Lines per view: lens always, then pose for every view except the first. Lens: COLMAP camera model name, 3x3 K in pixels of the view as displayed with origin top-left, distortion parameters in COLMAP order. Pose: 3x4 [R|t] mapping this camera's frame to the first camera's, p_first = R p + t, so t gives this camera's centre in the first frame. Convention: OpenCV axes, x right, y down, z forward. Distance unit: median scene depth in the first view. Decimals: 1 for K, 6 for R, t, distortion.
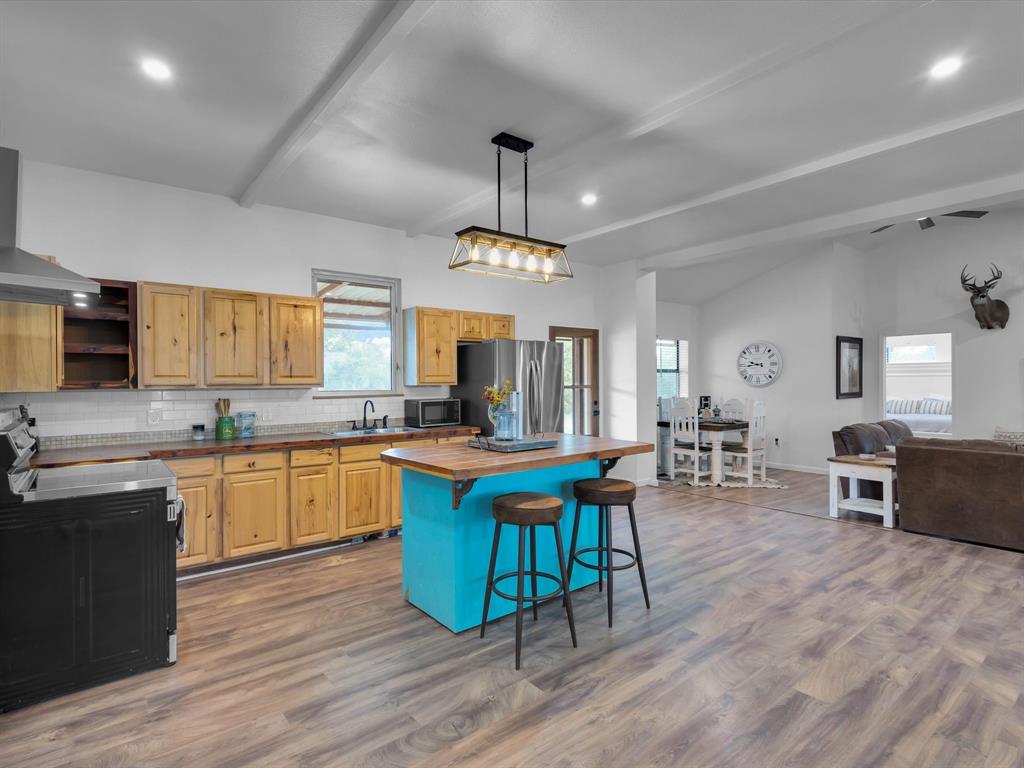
lens RADIAL K [[526.4, 0, 512.0], [0, 526.4, 384.0], [0, 0, 1]] dist [0.009445, 0.001068]
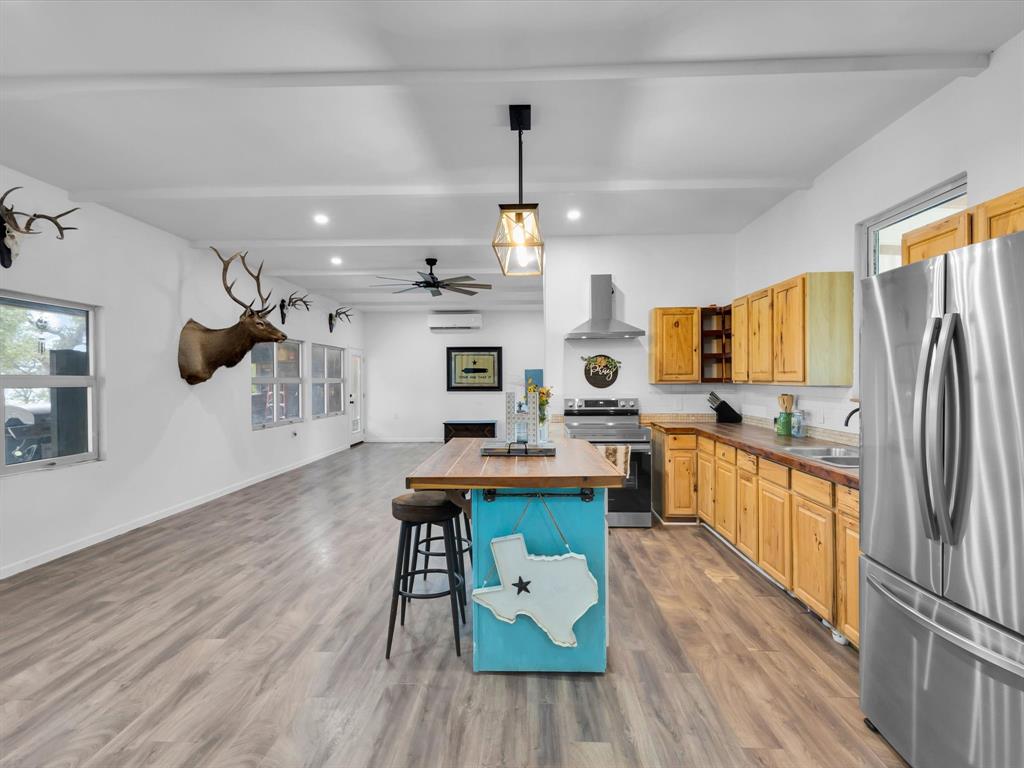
lens RADIAL K [[528.6, 0, 512.0], [0, 528.6, 384.0], [0, 0, 1]] dist [0.011058, 0.000157]
pose [[-0.648452, 0.017437, -0.761056, 0.598056], [0.003933, 0.999801, 0.019556, -0.014984], [0.761245, 0.009688, -0.648392, 1.330576]]
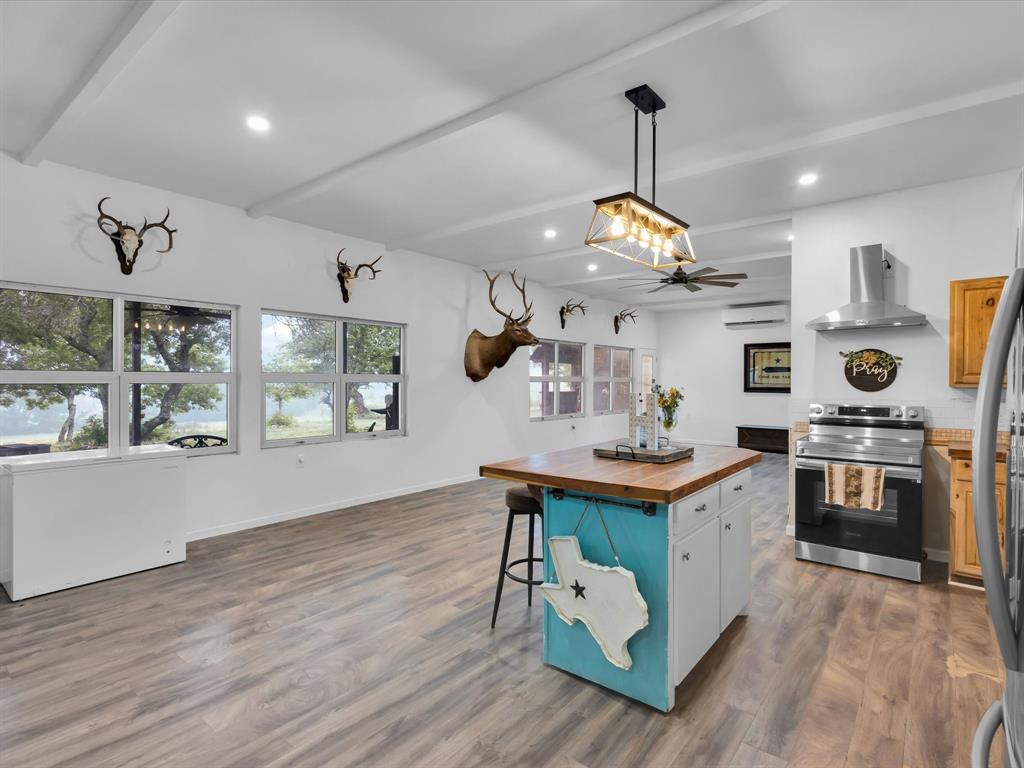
lens RADIAL K [[526.4, 0, 512.0], [0, 526.4, 384.0], [0, 0, 1]] dist [0.009445, 0.001068]
pose [[-0.975640, 0.006596, -0.219277, 0.336229], [0.002568, 0.999823, 0.018652, -0.013820], [0.219362, 0.017634, -0.975484, 1.502811]]
